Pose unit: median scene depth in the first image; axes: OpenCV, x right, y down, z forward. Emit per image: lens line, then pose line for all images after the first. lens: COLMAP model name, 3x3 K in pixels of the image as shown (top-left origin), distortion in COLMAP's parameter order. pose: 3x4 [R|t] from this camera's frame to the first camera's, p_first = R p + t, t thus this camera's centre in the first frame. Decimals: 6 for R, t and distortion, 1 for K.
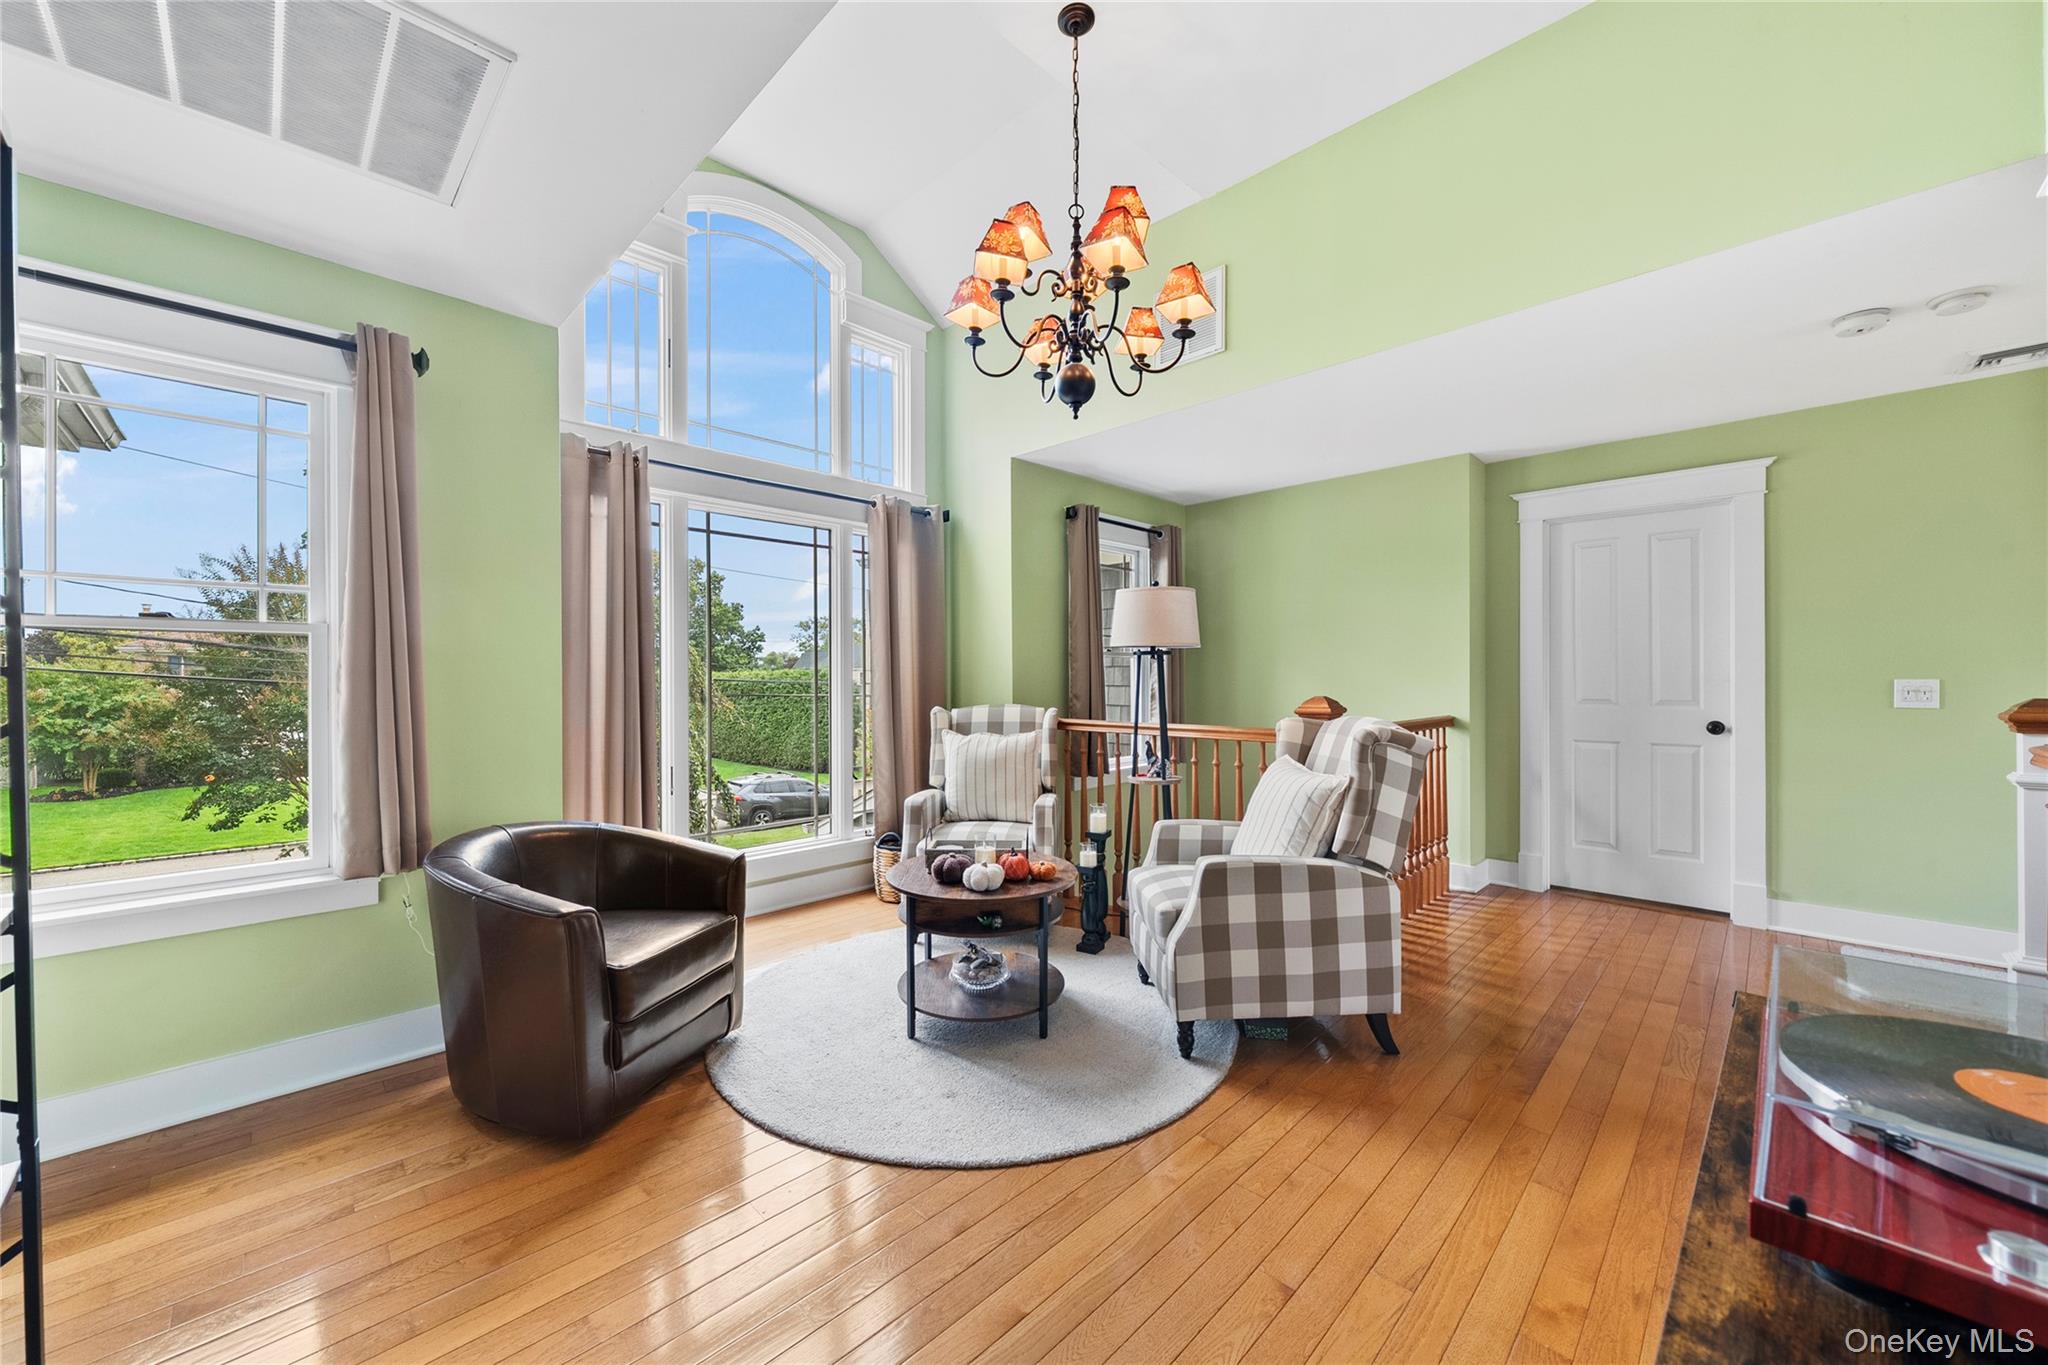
lens RADIAL K [[761.9, 0, 1024.0], [0, 761.9, 682.5], [0, 0, 1]] dist [-0.001784, -0.000084]
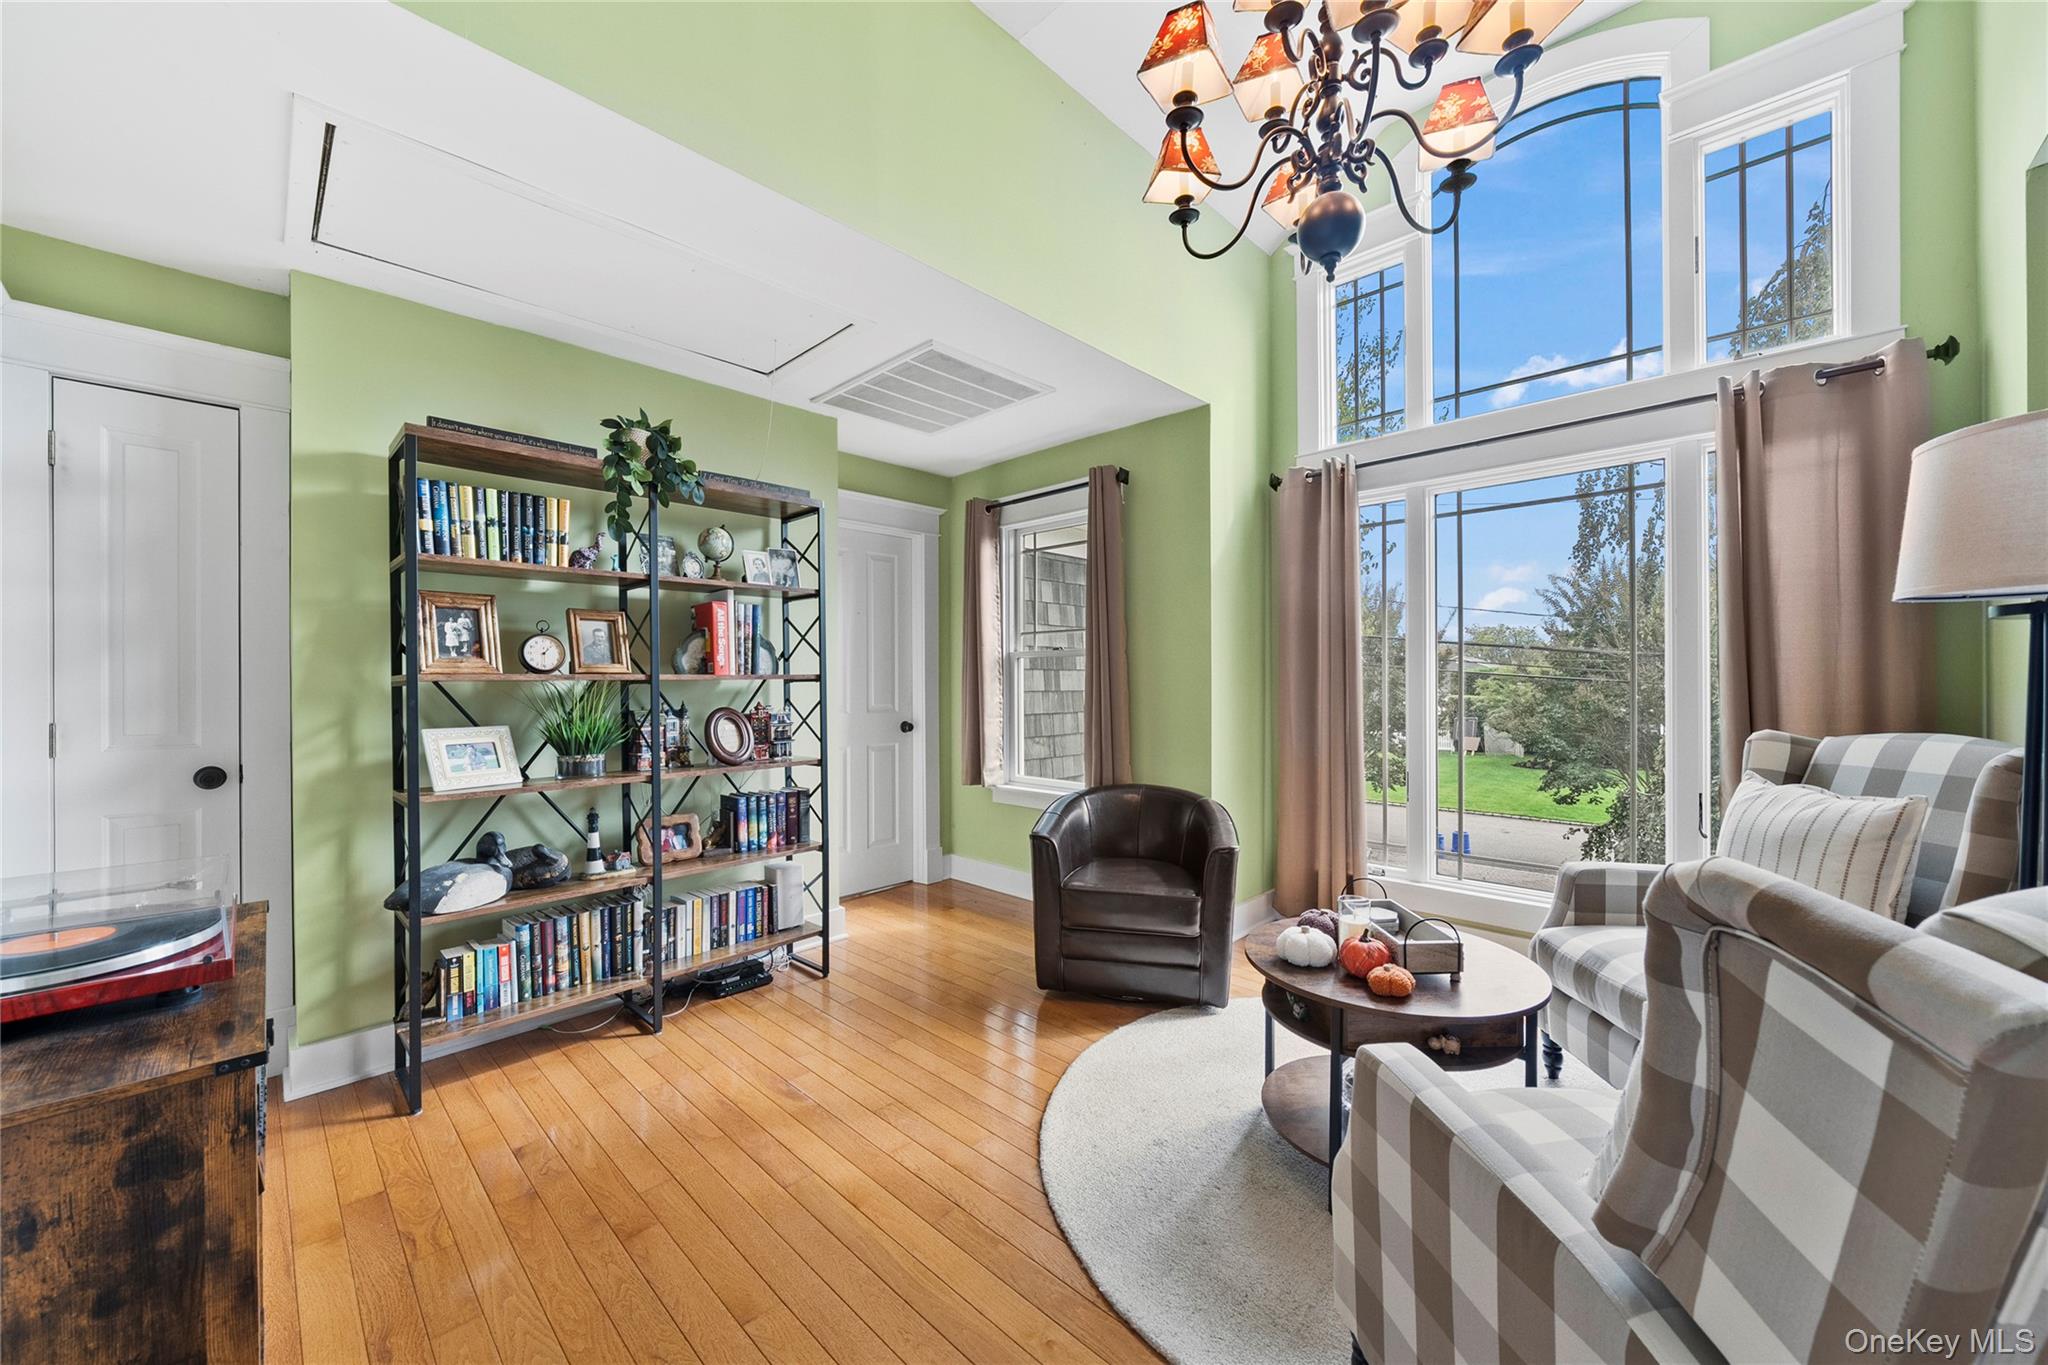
lens RADIAL K [[761.9, 0, 1024.0], [0, 761.9, 682.5], [0, 0, 1]] dist [-0.001784, -0.000084]
pose [[0.017557, 0.004919, -0.999834, 0.710085], [-0.000032, 0.999988, 0.004919, -0.008662], [0.999846, -0.000054, 0.017557, 0.729757]]
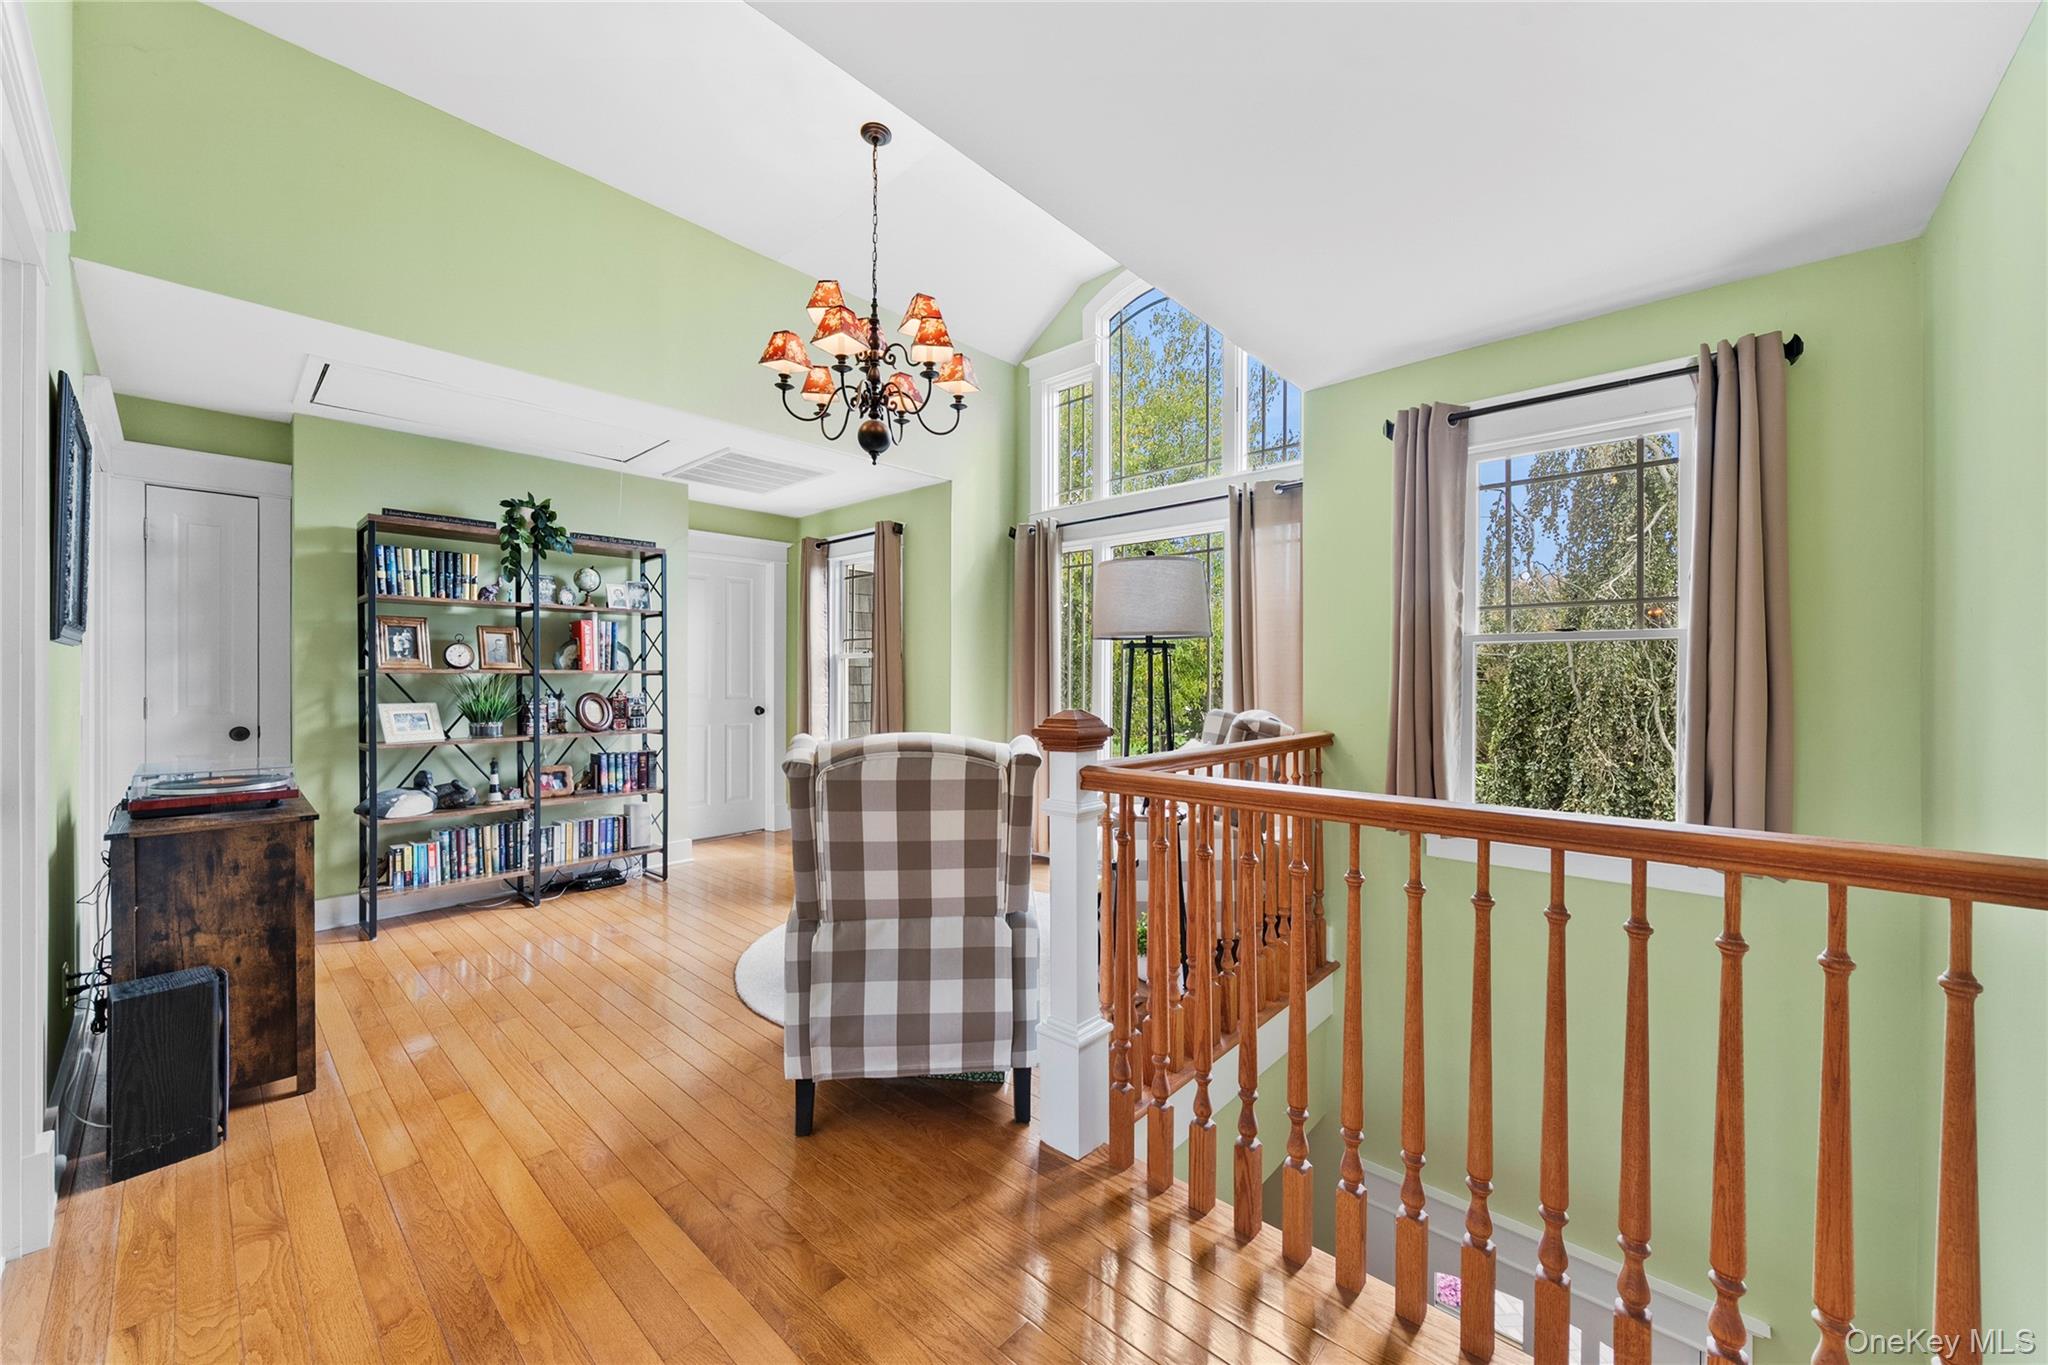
lens RADIAL K [[770.5, 0, 1024.1], [0, 770.5, 680.1], [0, 0, 1]] dist [-0.000107, 0.000003]
pose [[0.048616, 0.008018, -0.998785, 1.311826], [-0.007215, 0.999945, 0.007676, -0.013078], [0.998791, 0.006833, 0.048671, 1.182006]]
